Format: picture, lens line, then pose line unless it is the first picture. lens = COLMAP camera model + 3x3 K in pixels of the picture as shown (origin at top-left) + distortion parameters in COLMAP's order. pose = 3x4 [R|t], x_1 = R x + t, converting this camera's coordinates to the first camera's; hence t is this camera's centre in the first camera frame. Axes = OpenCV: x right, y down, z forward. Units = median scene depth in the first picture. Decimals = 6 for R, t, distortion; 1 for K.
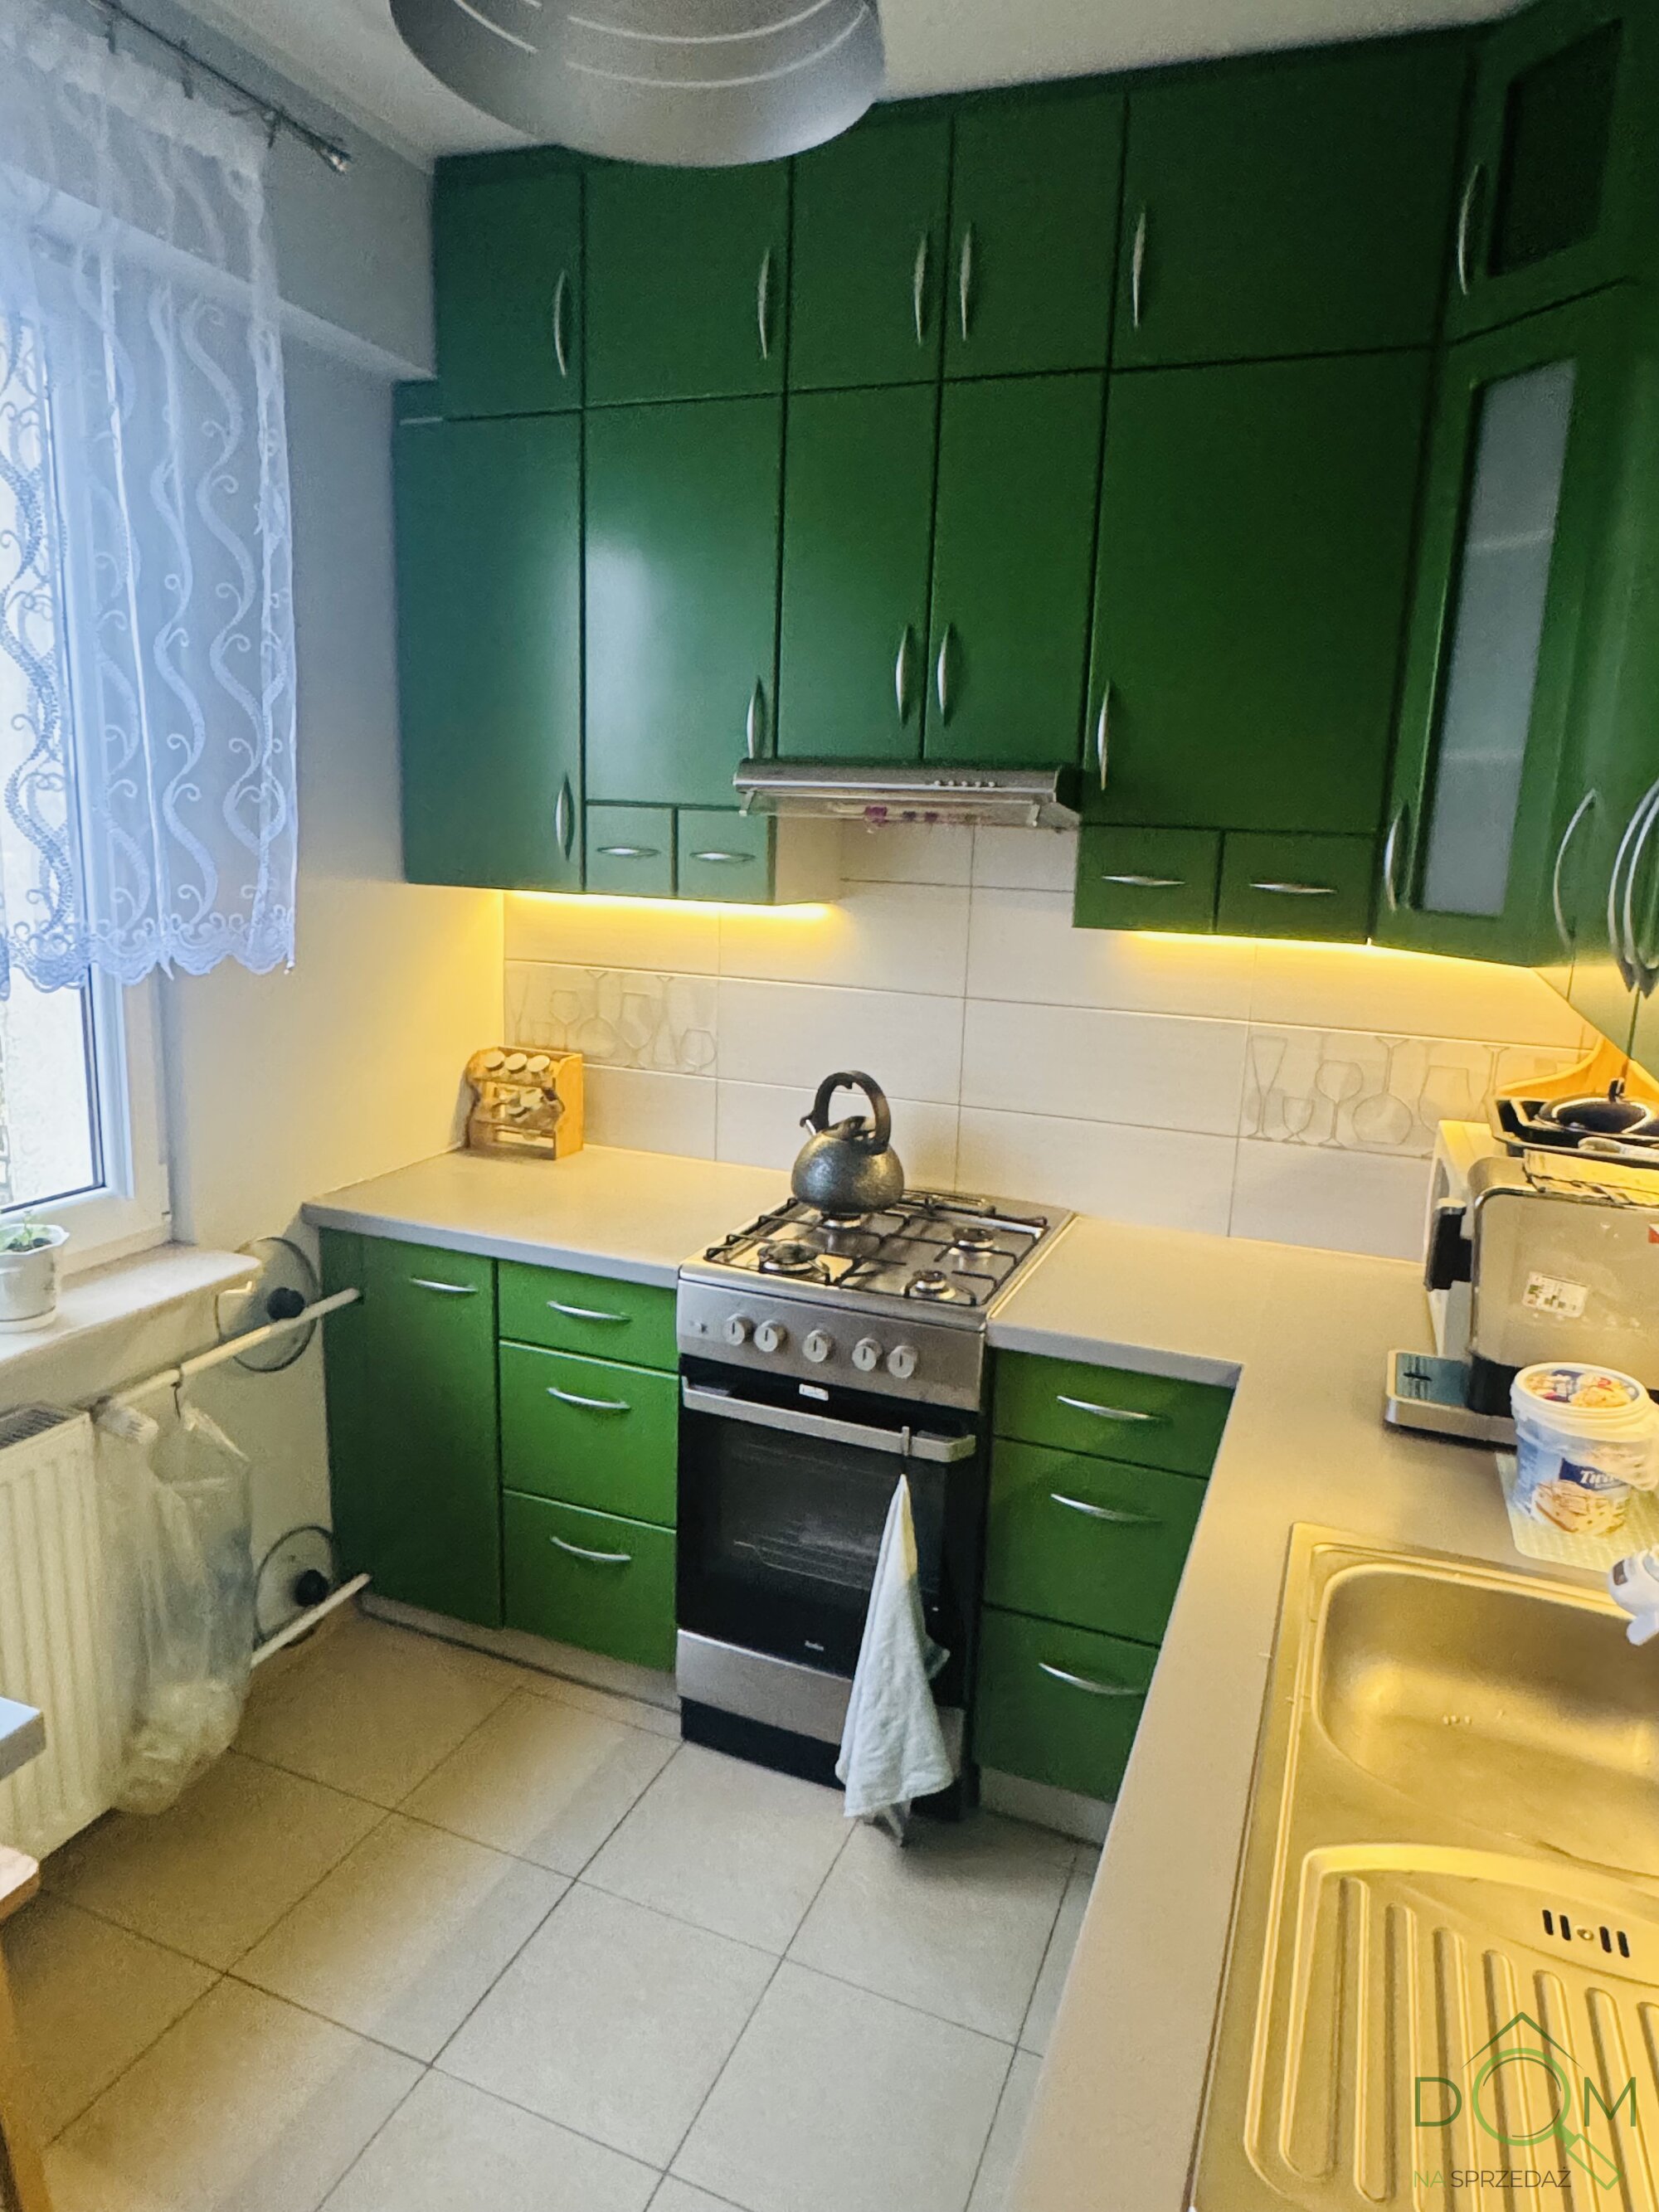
lens RADIAL K [[1367.7, 0, 839.2], [0, 1367.7, 1099.1], [0, 0, 1]] dist [0.004823, -0.001544]
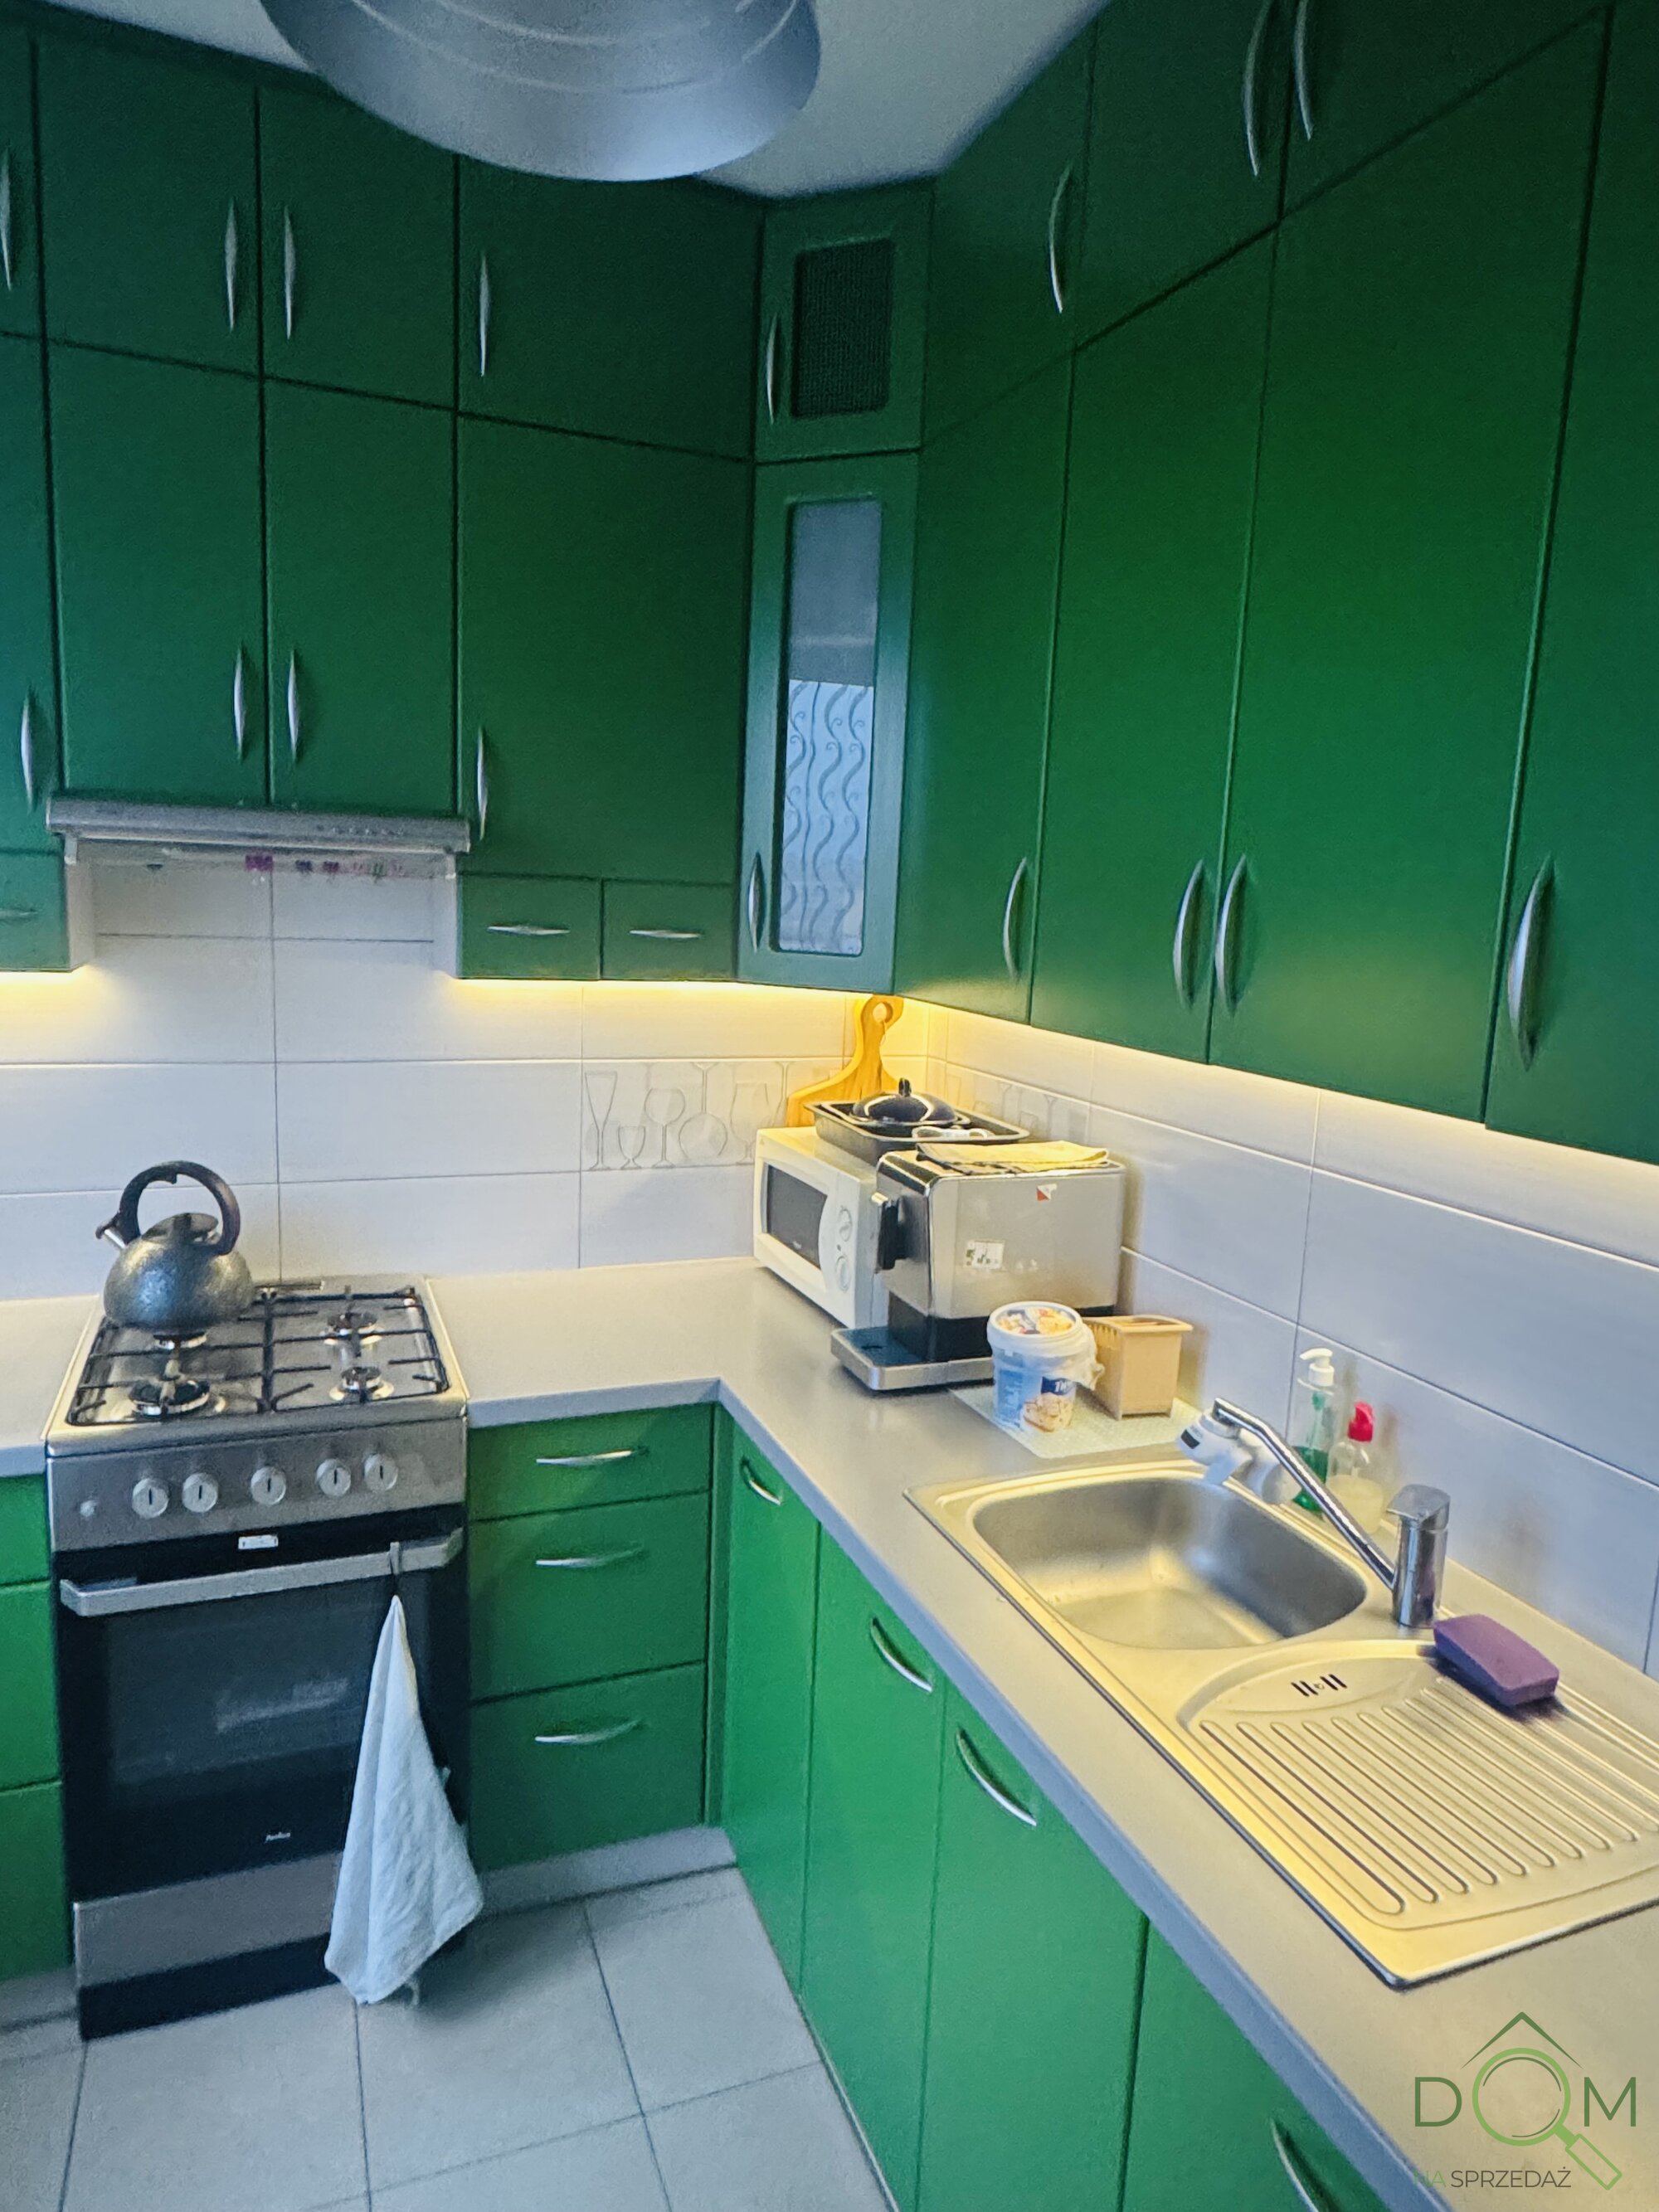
lens RADIAL K [[1367.7, 0, 834.6], [0, 1367.7, 1107.5], [0, 0, 1]] dist [0.004823, -0.001544]
pose [[0.725288, -0.116168, 0.678573, -0.301338], [0.124004, 0.991584, 0.037213, -0.039536], [-0.677185, 0.057156, 0.733589, 0.119222]]
